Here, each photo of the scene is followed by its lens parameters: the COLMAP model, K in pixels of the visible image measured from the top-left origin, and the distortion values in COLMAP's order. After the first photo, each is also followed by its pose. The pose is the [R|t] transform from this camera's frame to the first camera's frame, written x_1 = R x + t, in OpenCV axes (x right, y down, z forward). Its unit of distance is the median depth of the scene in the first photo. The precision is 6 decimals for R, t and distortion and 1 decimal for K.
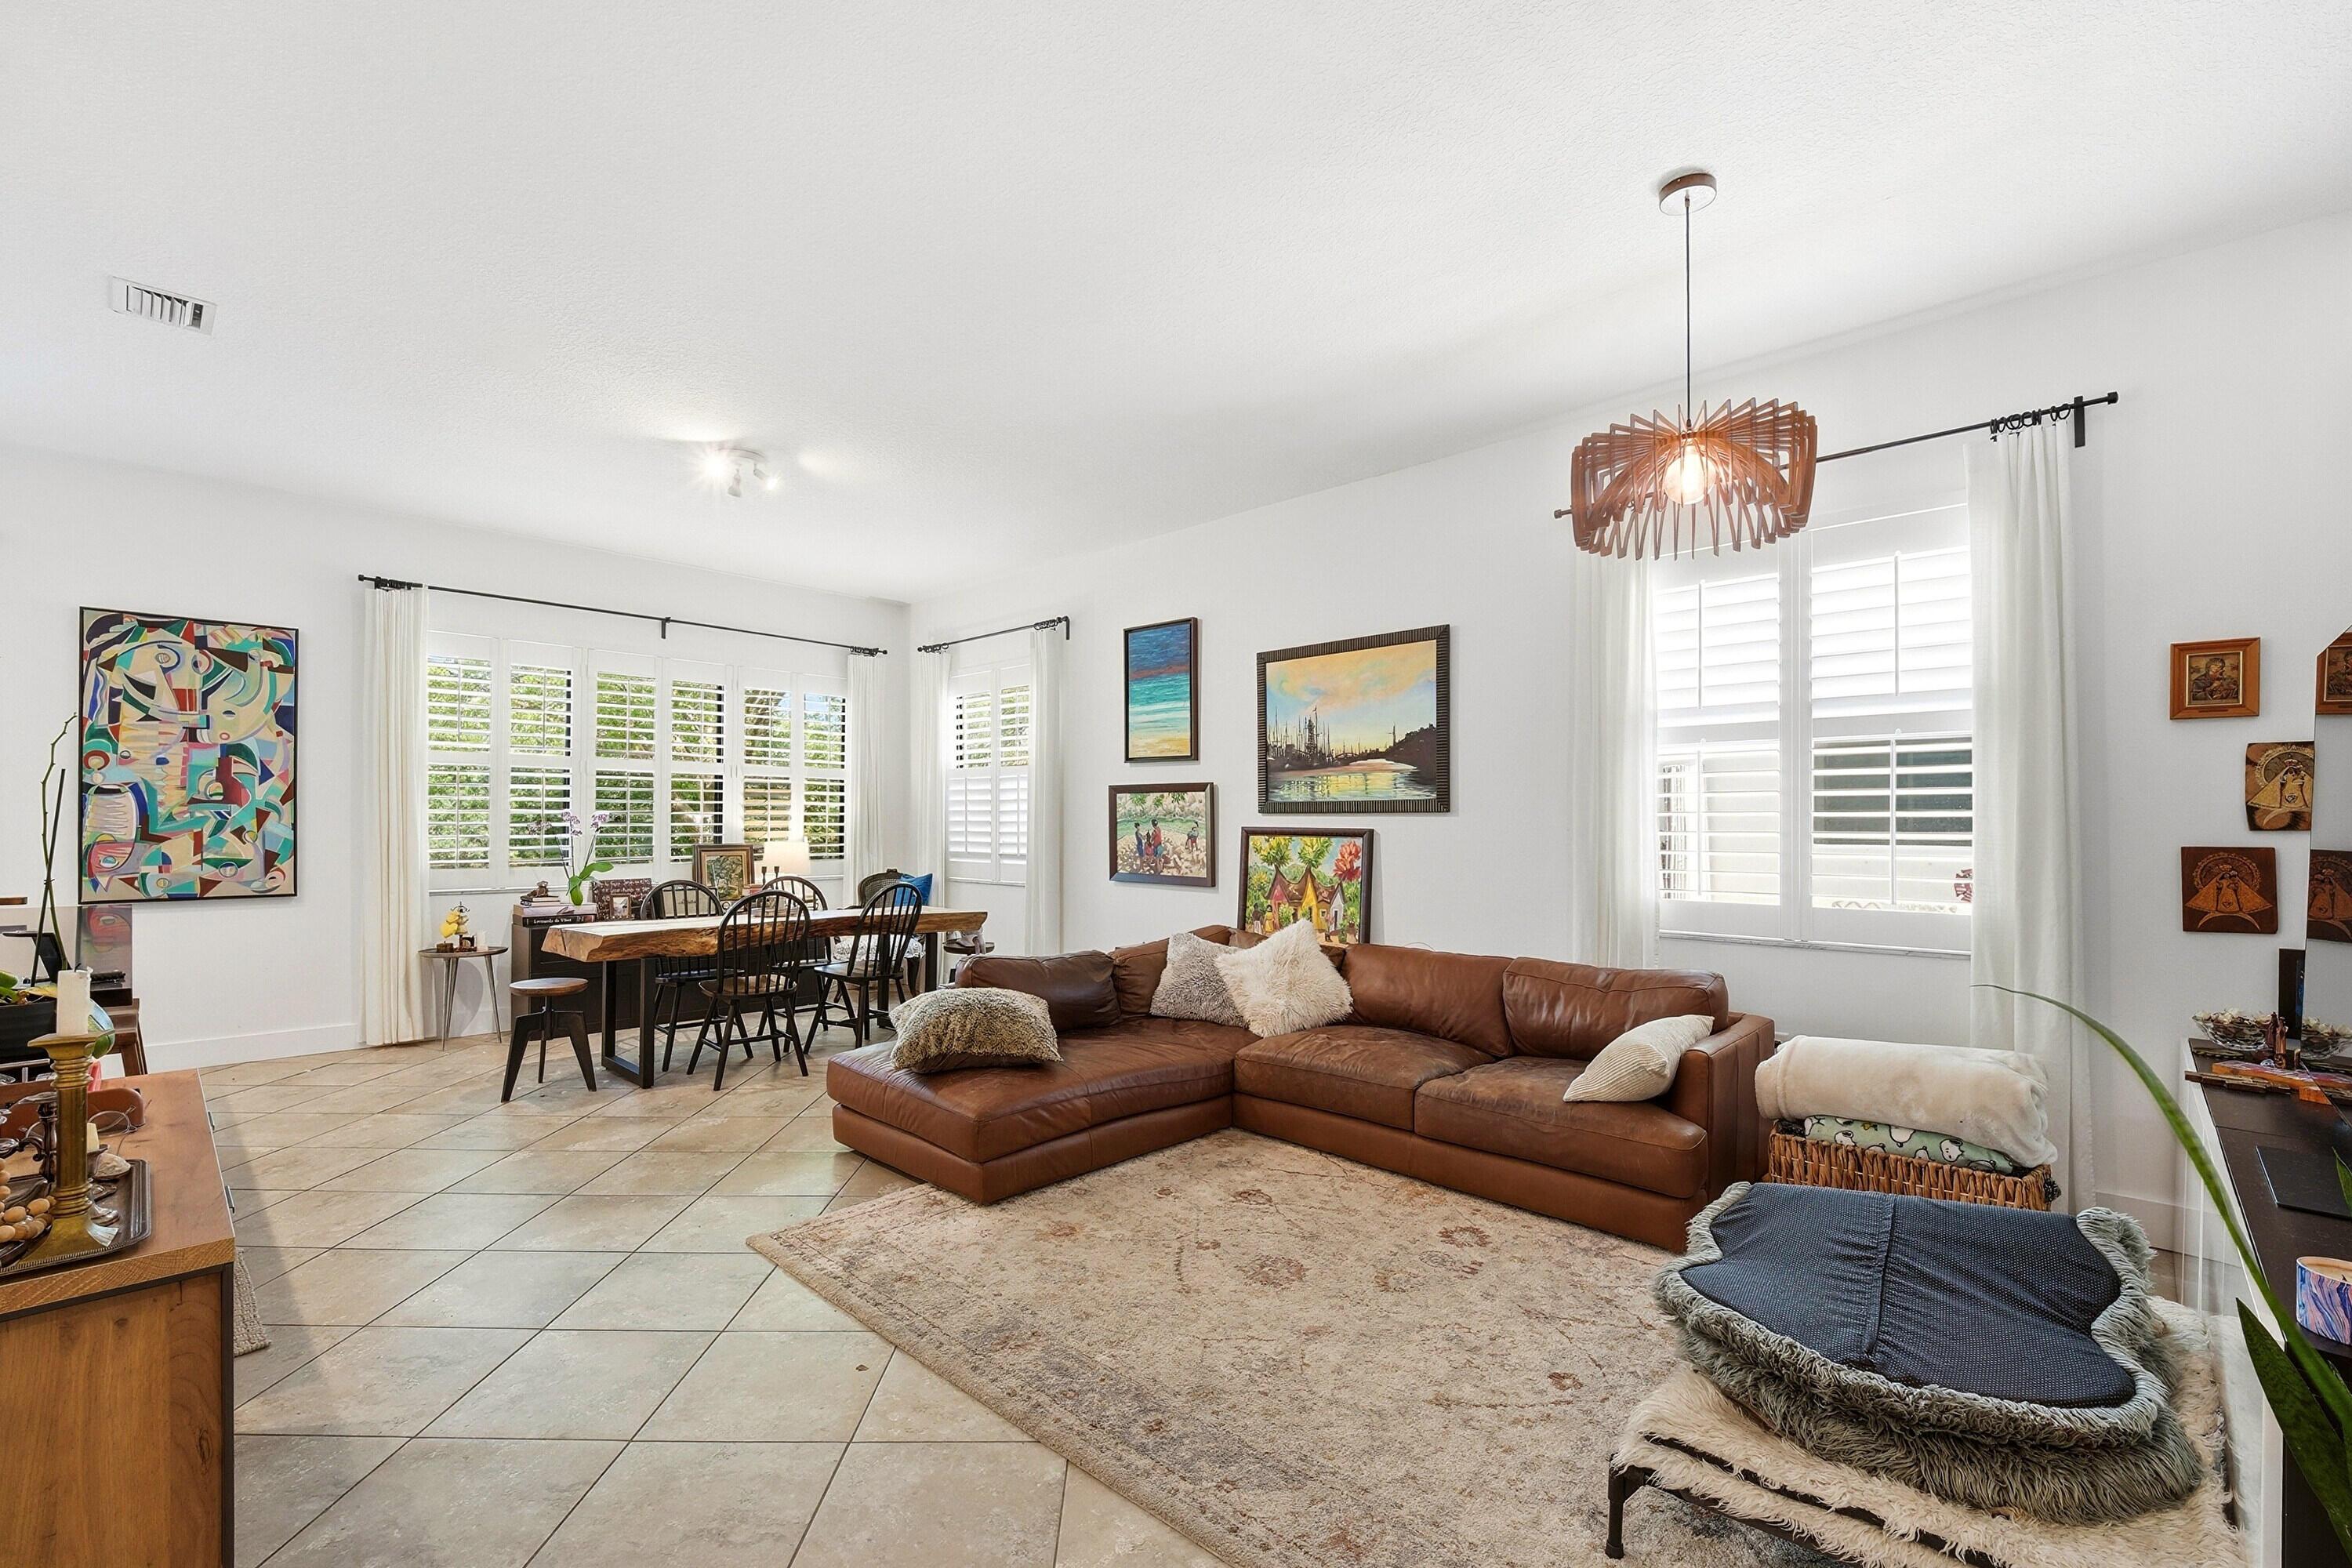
lens RADIAL K [[986.1, 0, 1167.6], [0, 986.1, 824.3], [0, 0, 1]] dist [-0.001626, -0.010041]
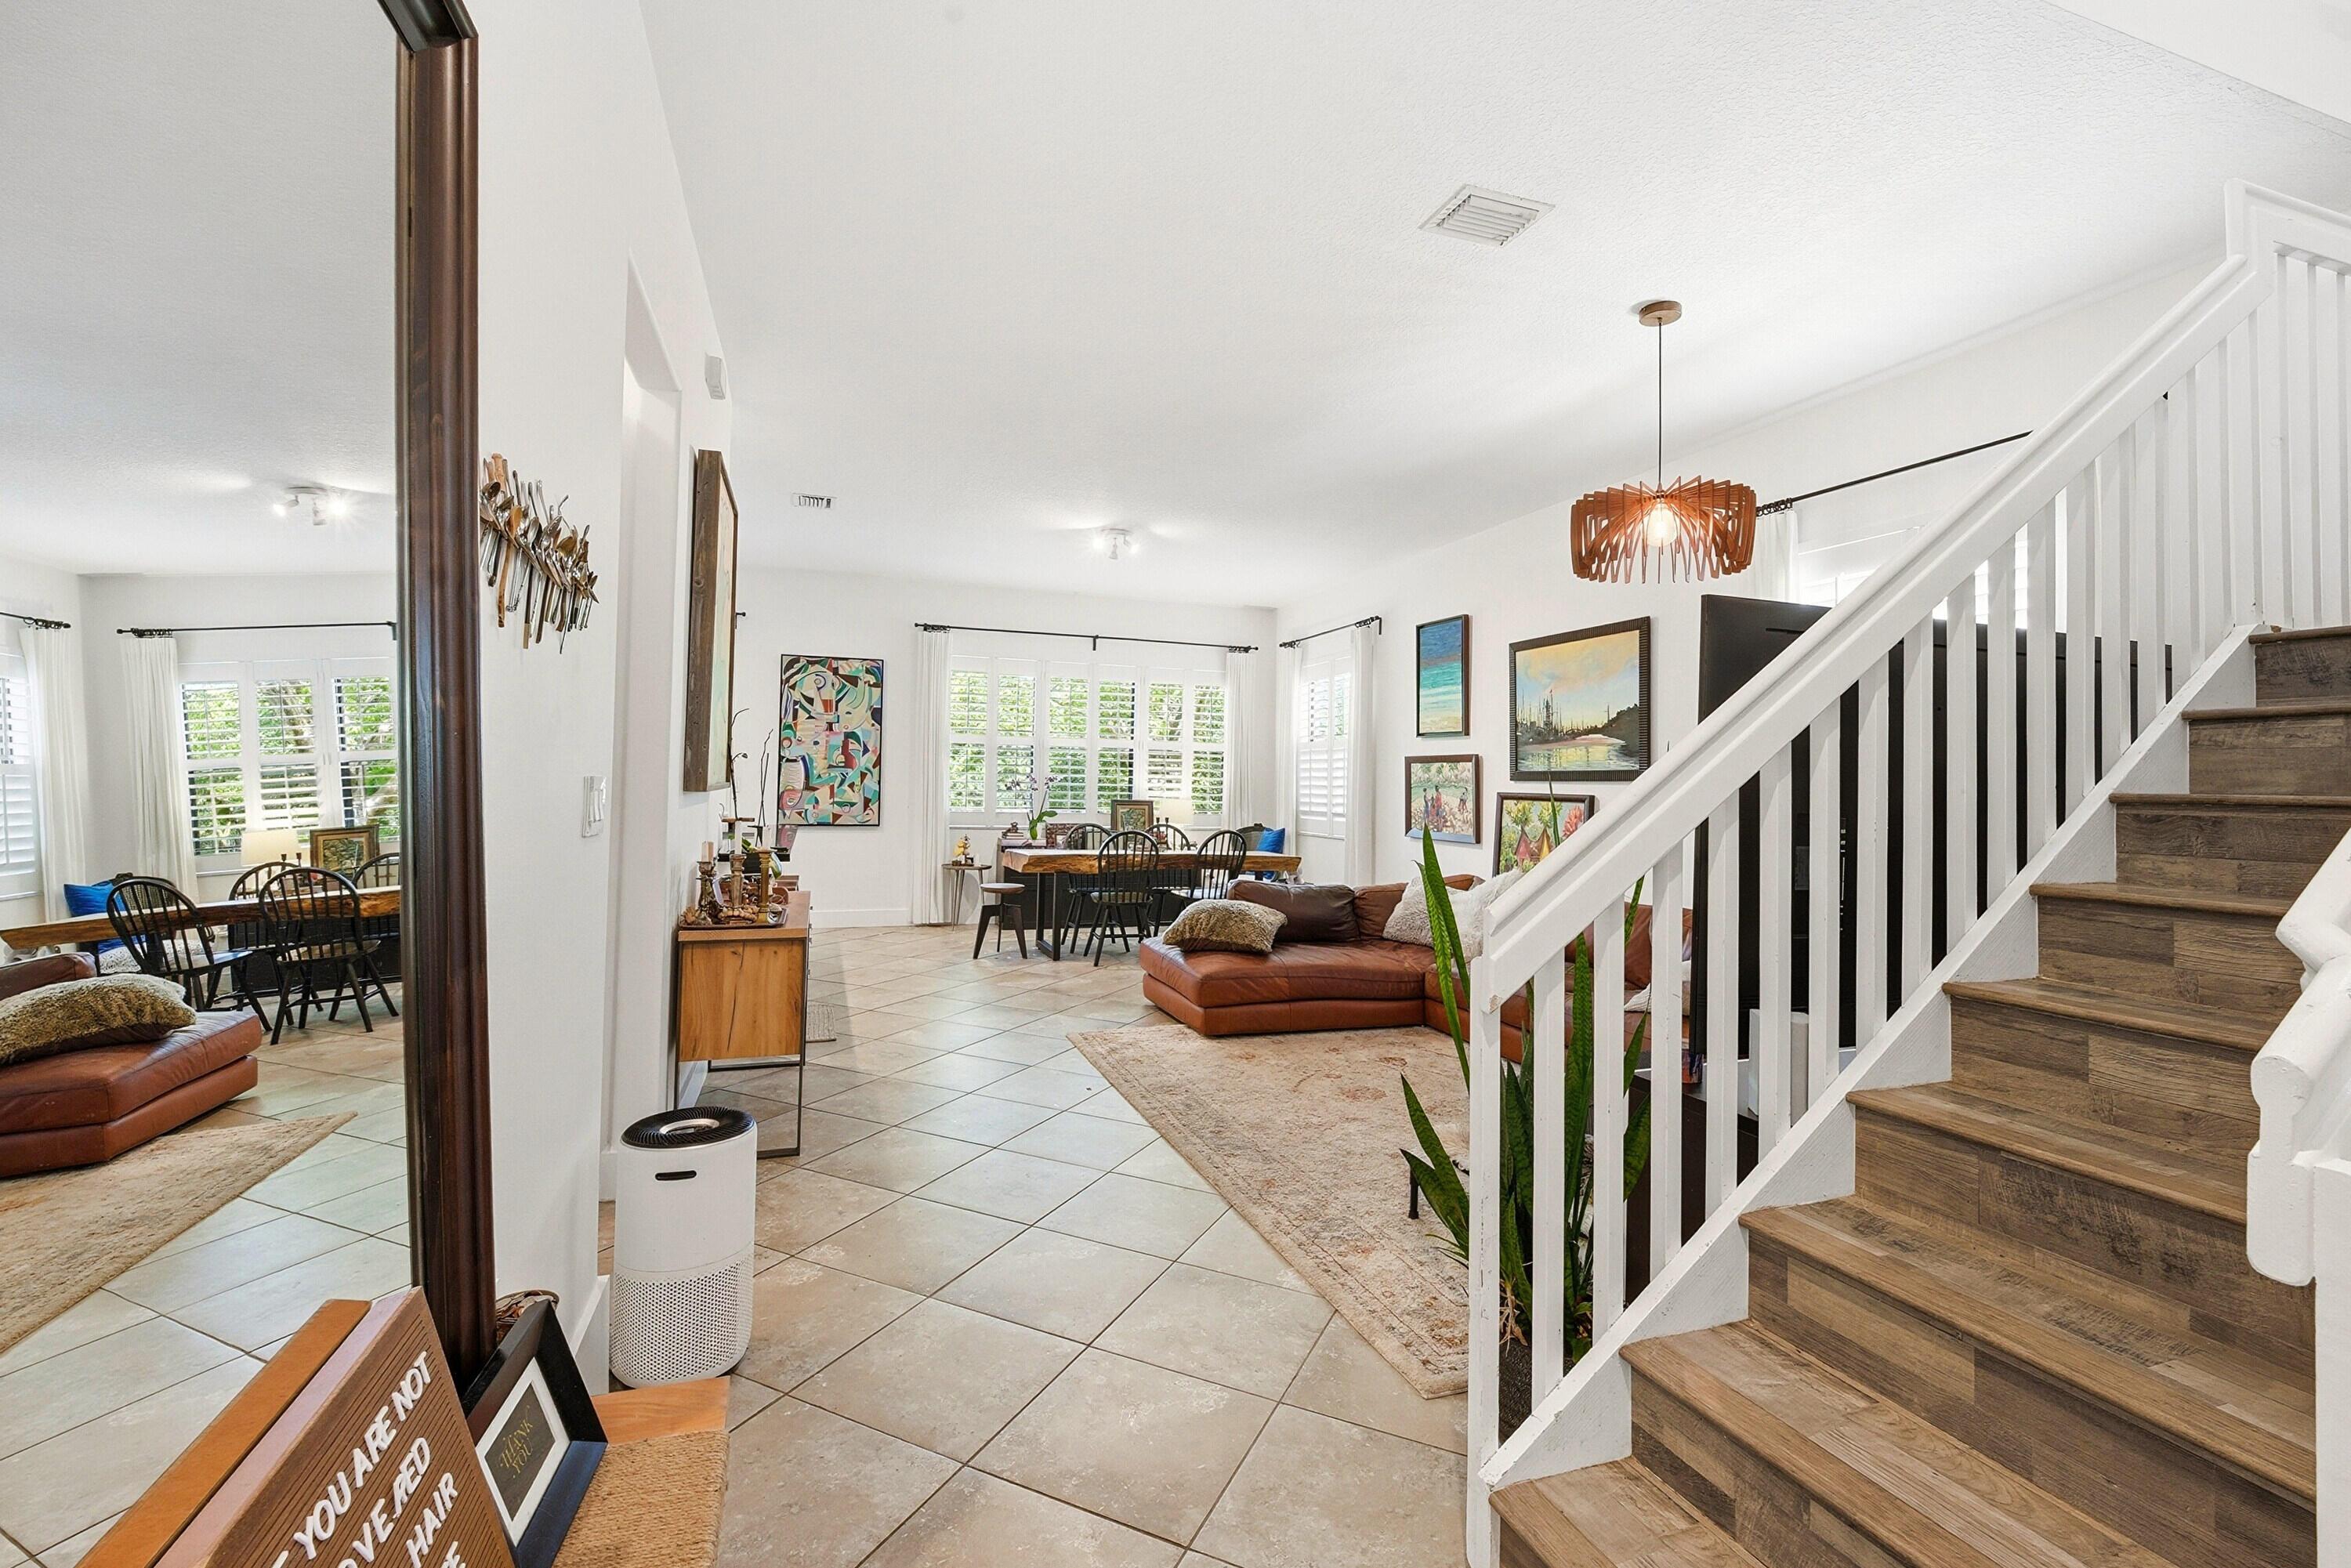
lens RADIAL K [[999.2, 0, 1172.3], [0, 999.2, 769.2], [0, 0, 1]] dist [0.021561, -0.000134]
pose [[0.890216, 0.005282, -0.455509, 0.289817], [-0.015768, 0.999691, -0.019222, 0.004369], [0.455266, 0.024295, 0.890024, -0.248867]]
